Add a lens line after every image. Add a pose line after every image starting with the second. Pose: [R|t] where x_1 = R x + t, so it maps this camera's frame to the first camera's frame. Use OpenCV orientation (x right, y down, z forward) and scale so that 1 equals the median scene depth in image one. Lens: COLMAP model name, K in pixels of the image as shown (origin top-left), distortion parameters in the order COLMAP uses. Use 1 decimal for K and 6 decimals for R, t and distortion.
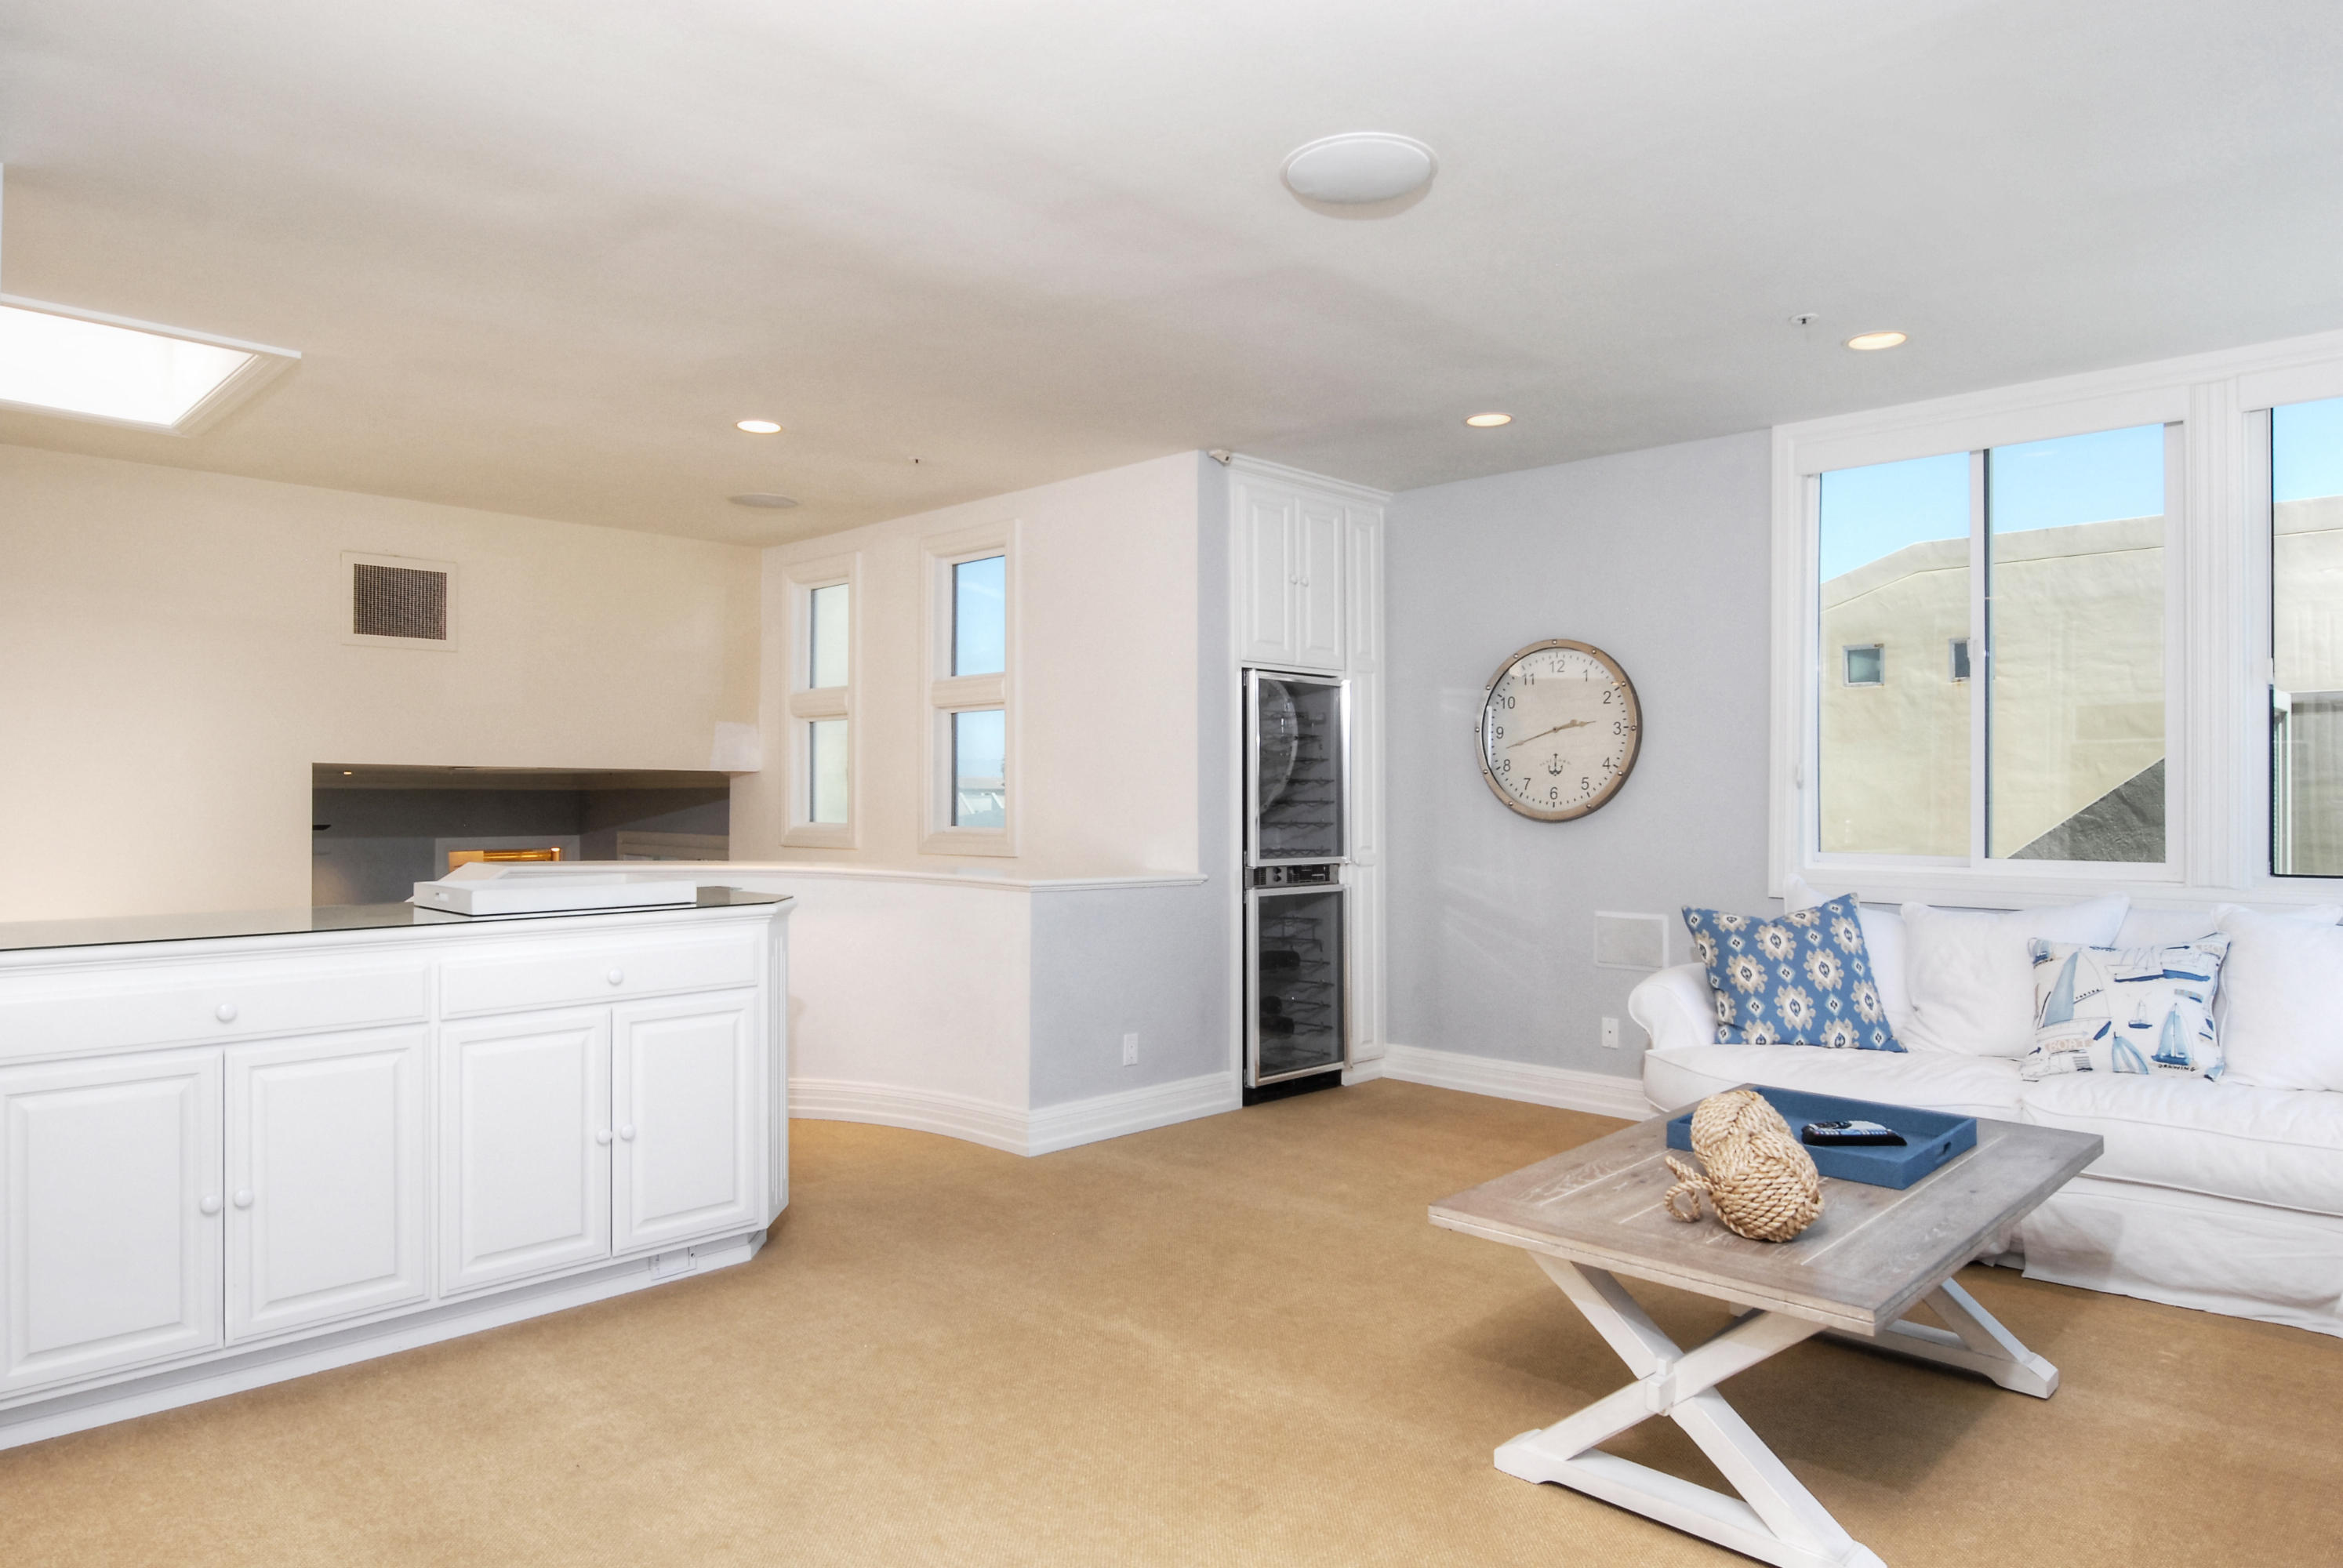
lens RADIAL K [[1422.2, 0, 1169.0], [0, 1422.2, 788.0], [0, 0, 1]] dist [-0.013318, -0.004283]
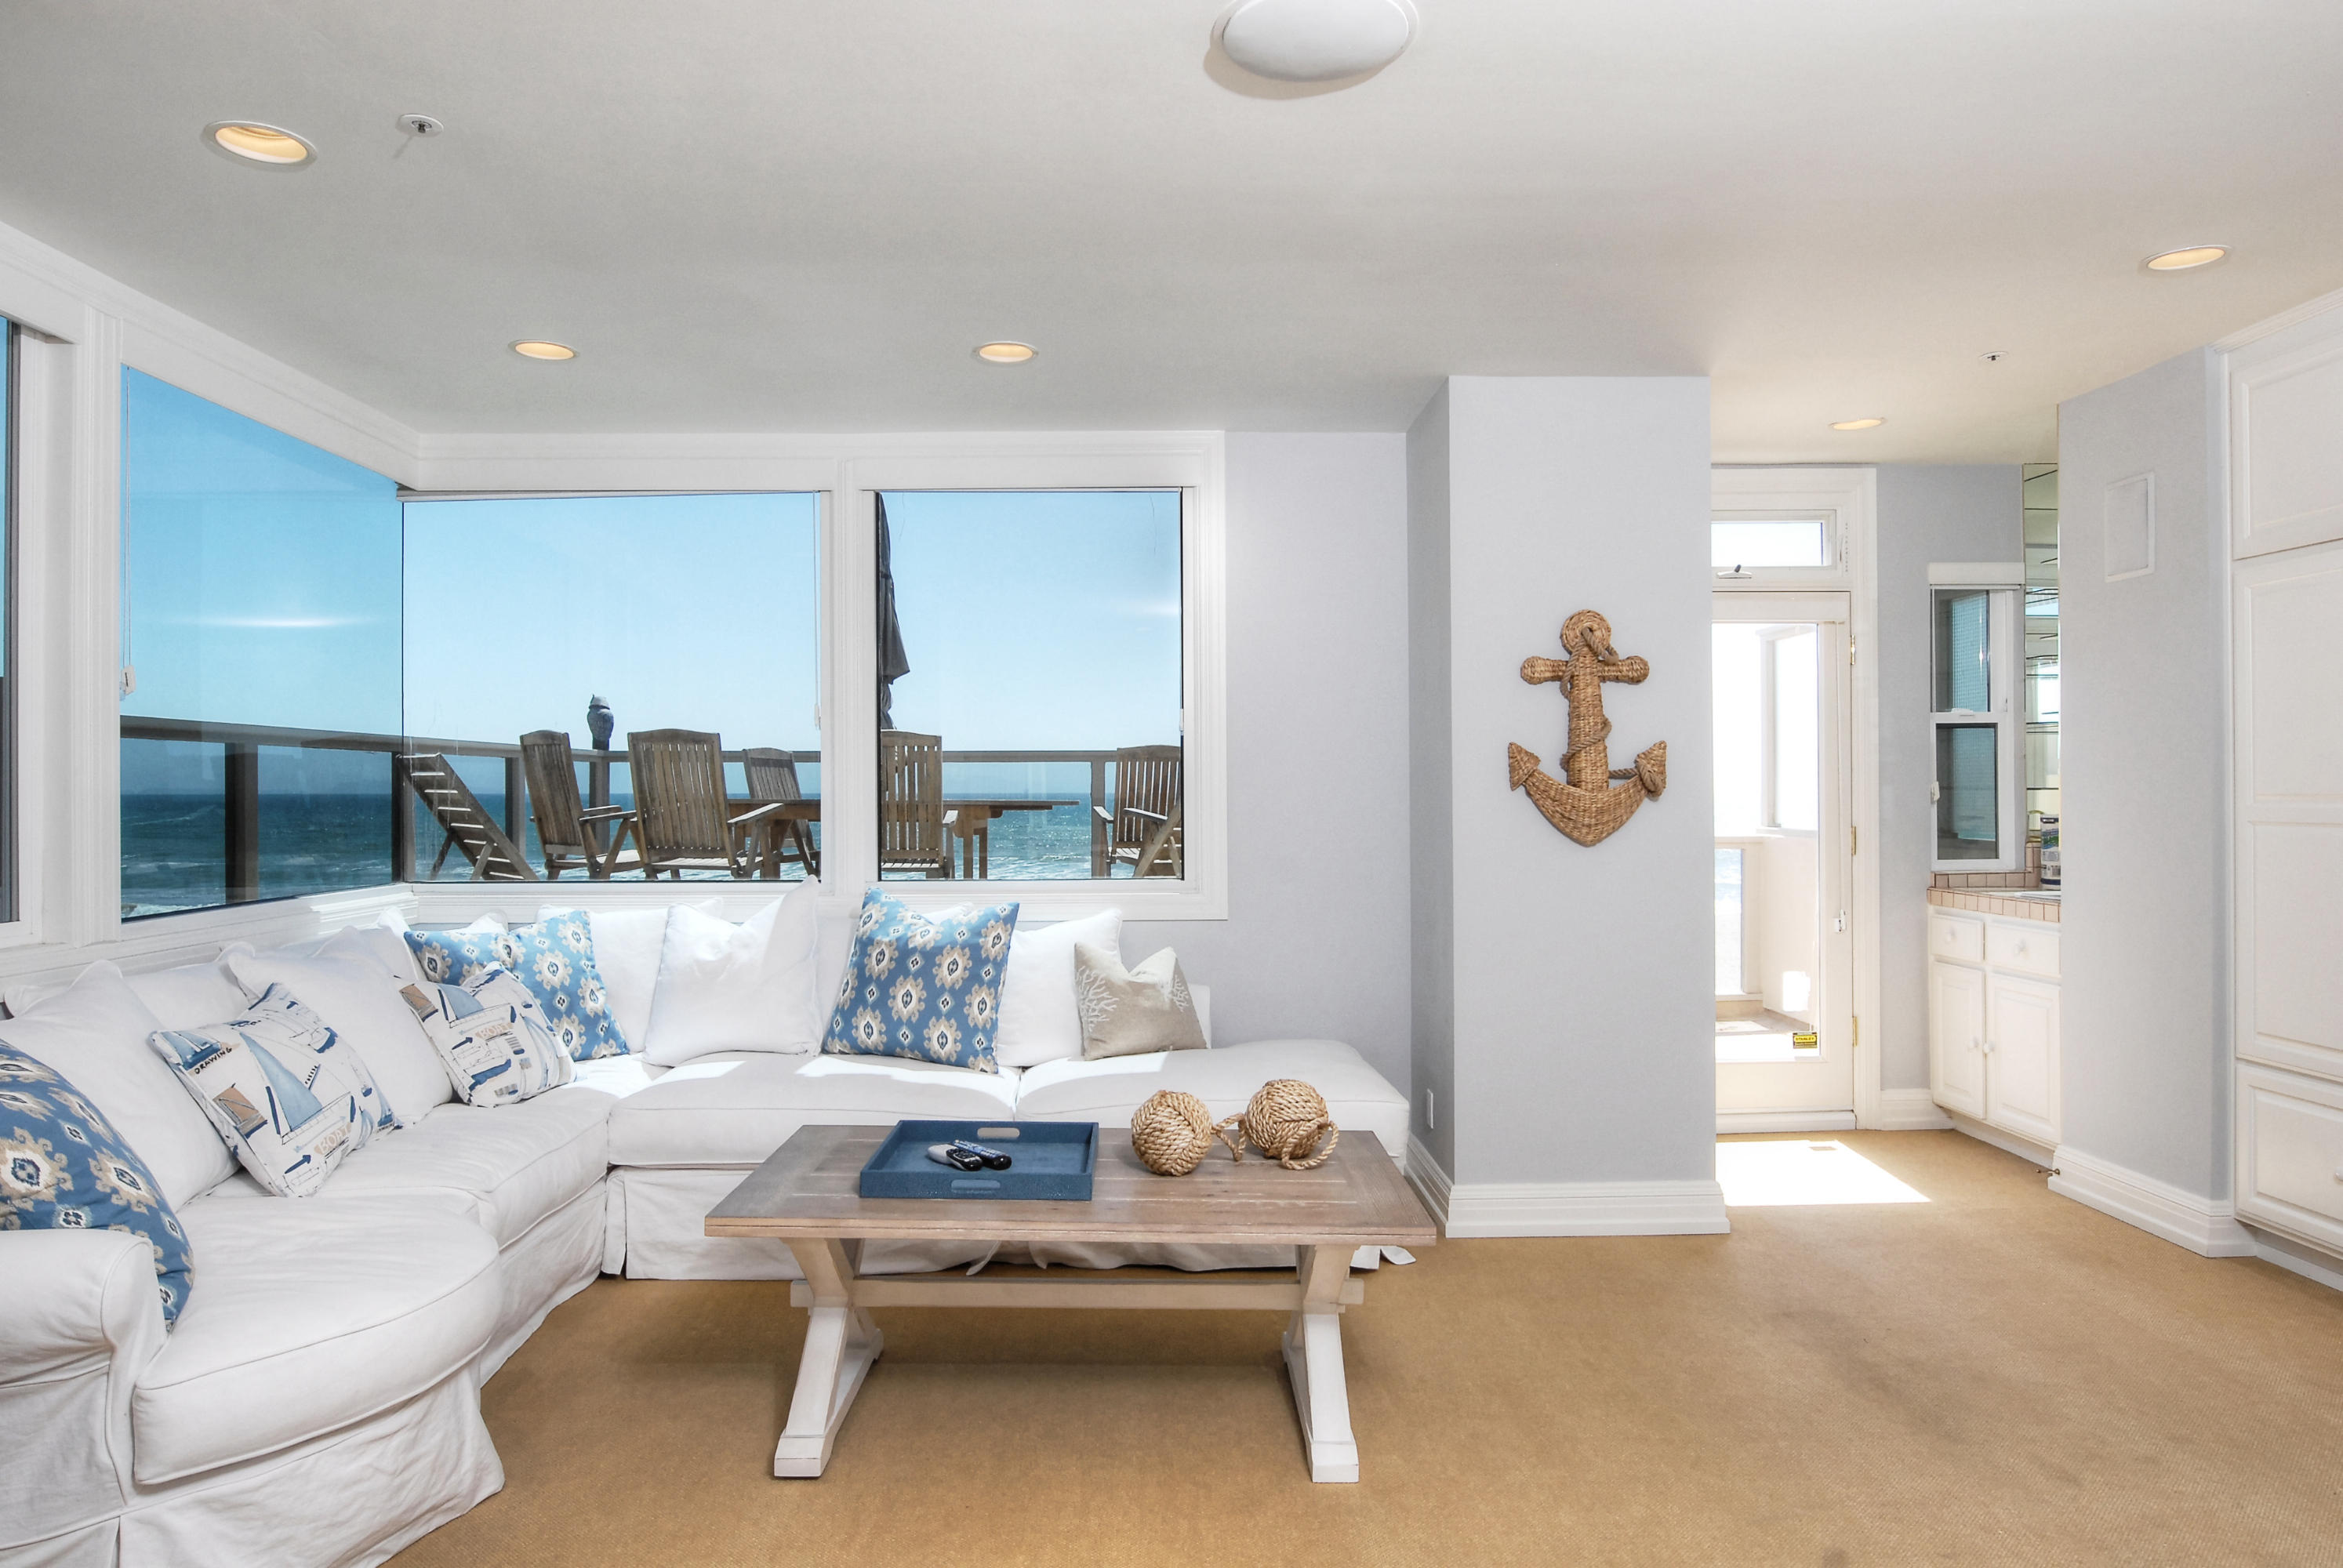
lens RADIAL K [[1422.2, 0, 1158.2], [0, 1422.2, 794.4], [0, 0, 1]] dist [-0.013318, -0.004283]
pose [[-0.713528, -0.000400, 0.700627, -0.380405], [-0.000568, 1.000000, -0.000007, -0.021913], [-0.700627, -0.000403, -0.713528, 1.796547]]
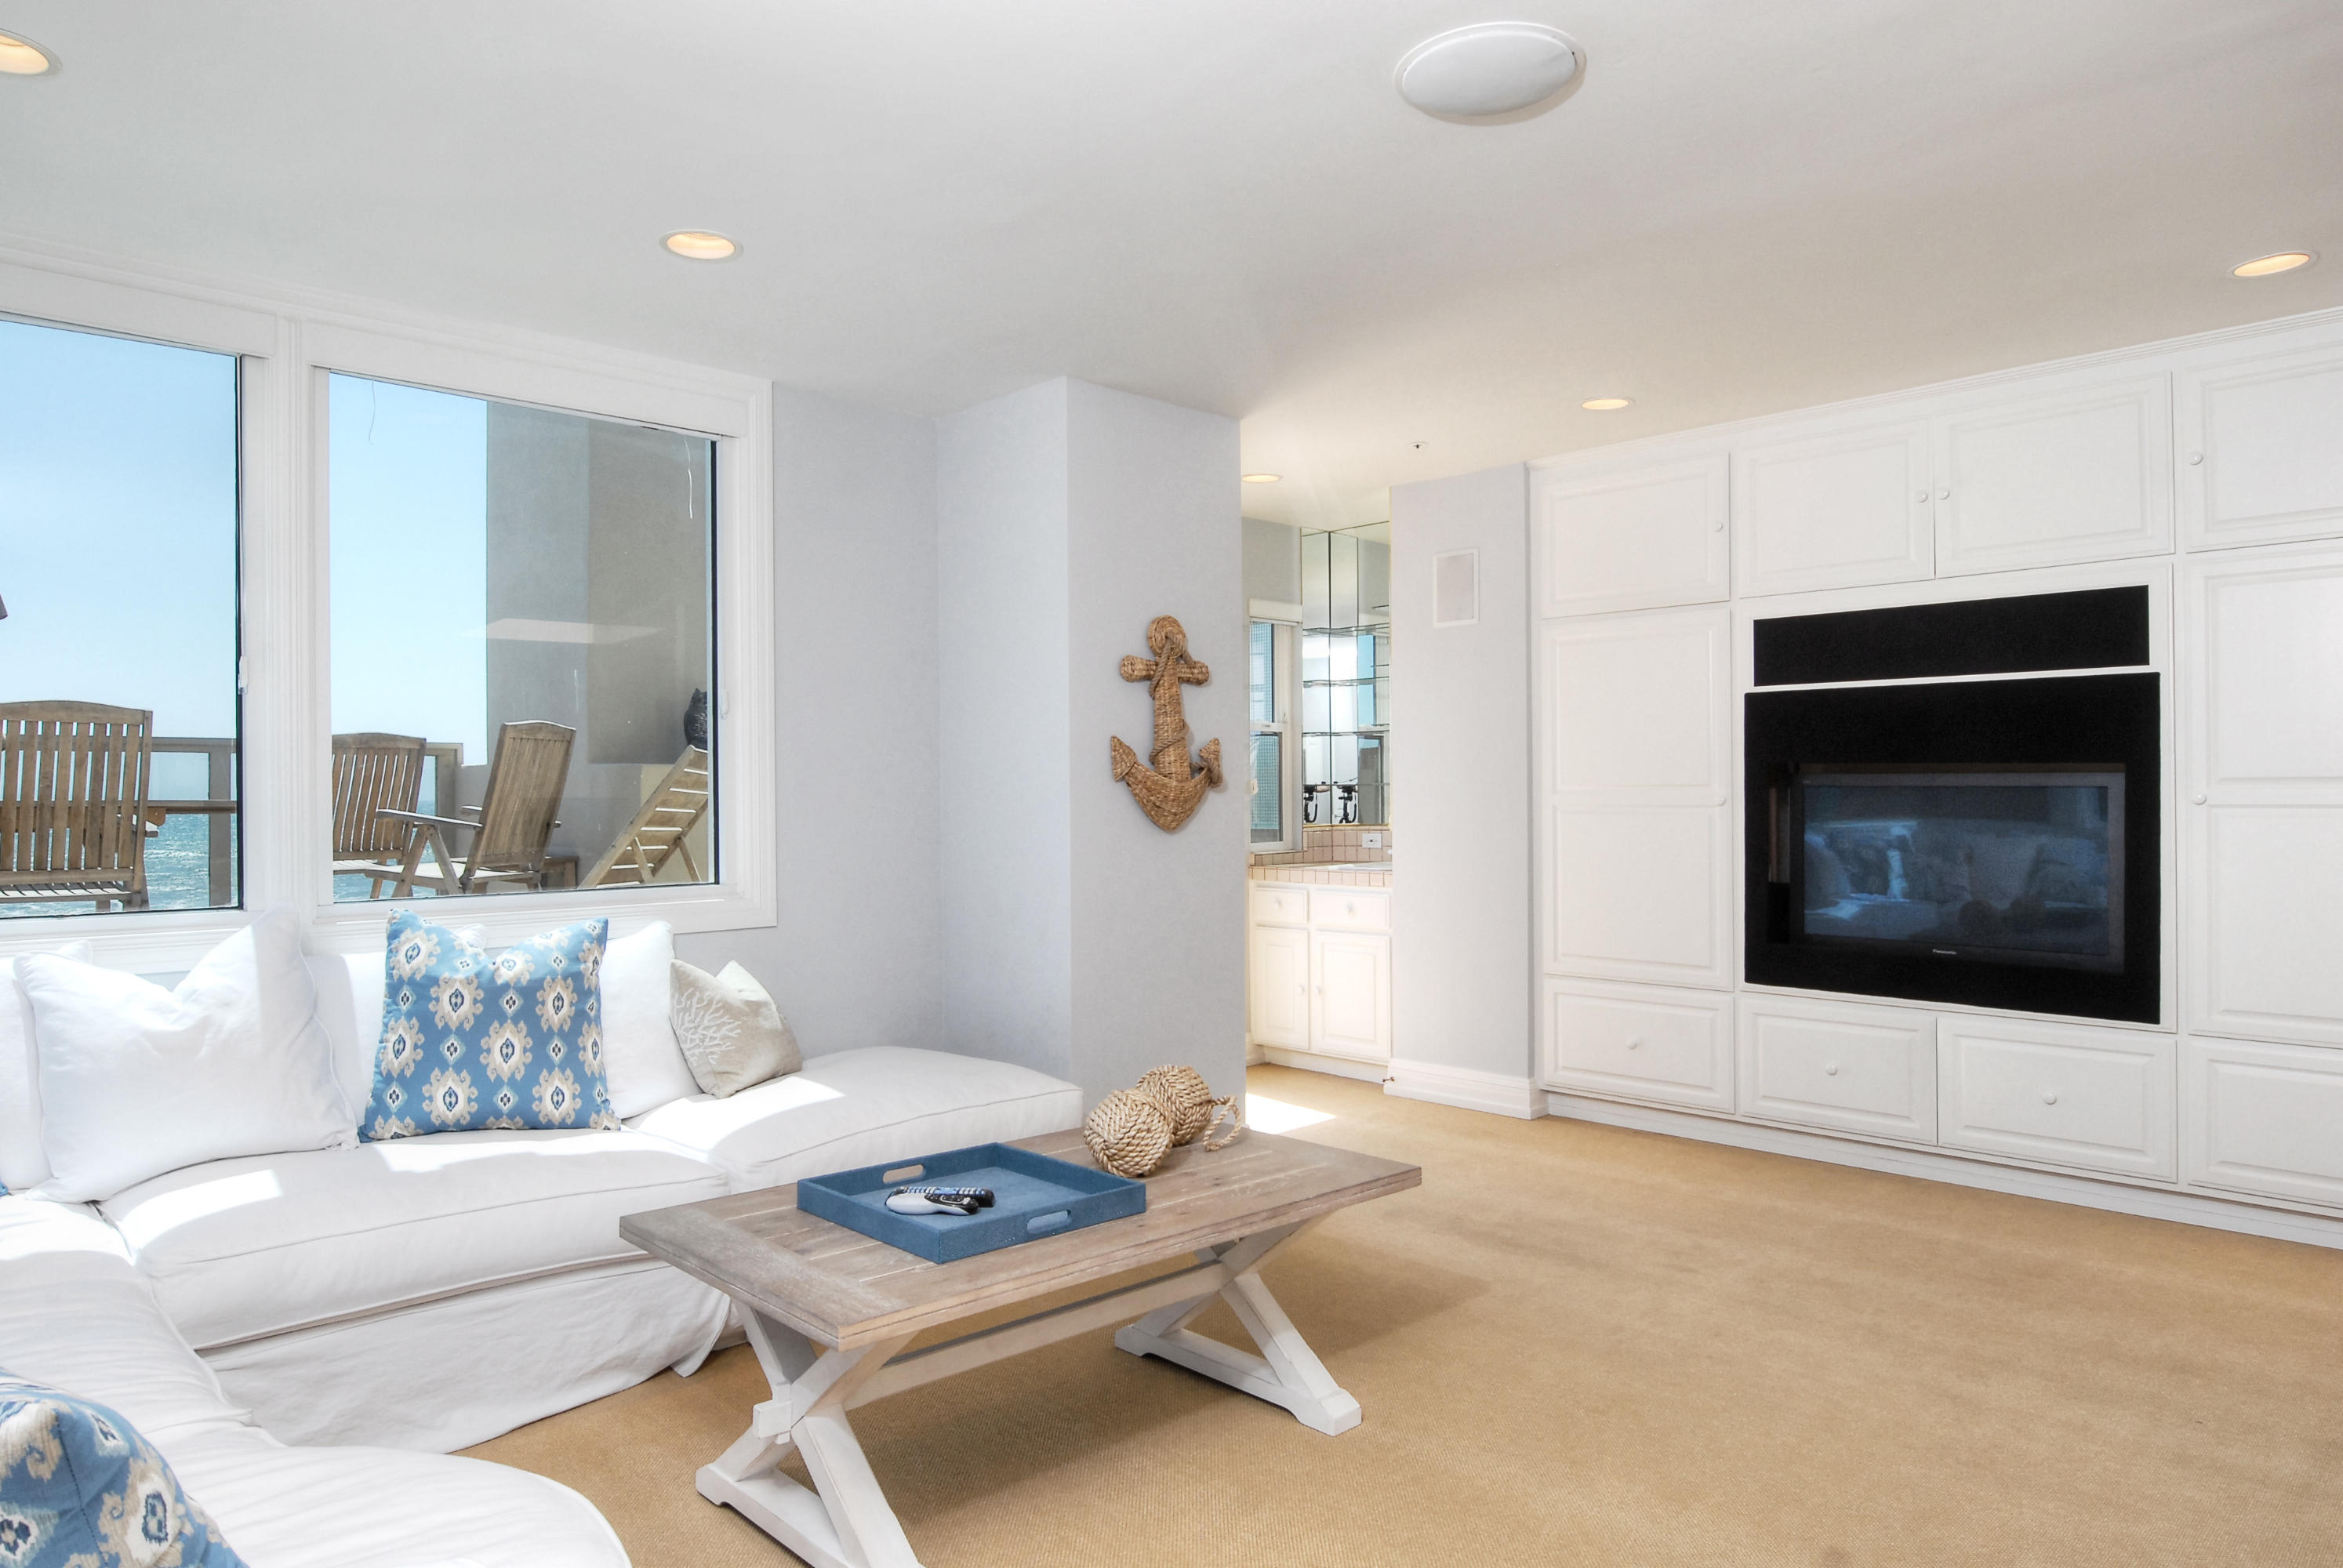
lens RADIAL K [[1422.2, 0, 1173.4], [0, 1422.2, 776.2], [0, 0, 1]] dist [-0.013318, -0.004283]
pose [[-0.999530, 0.004852, 0.030273, 0.331664], [0.004374, 0.999865, -0.015838, -0.006470], [-0.030346, -0.015698, -0.999416, 2.061862]]
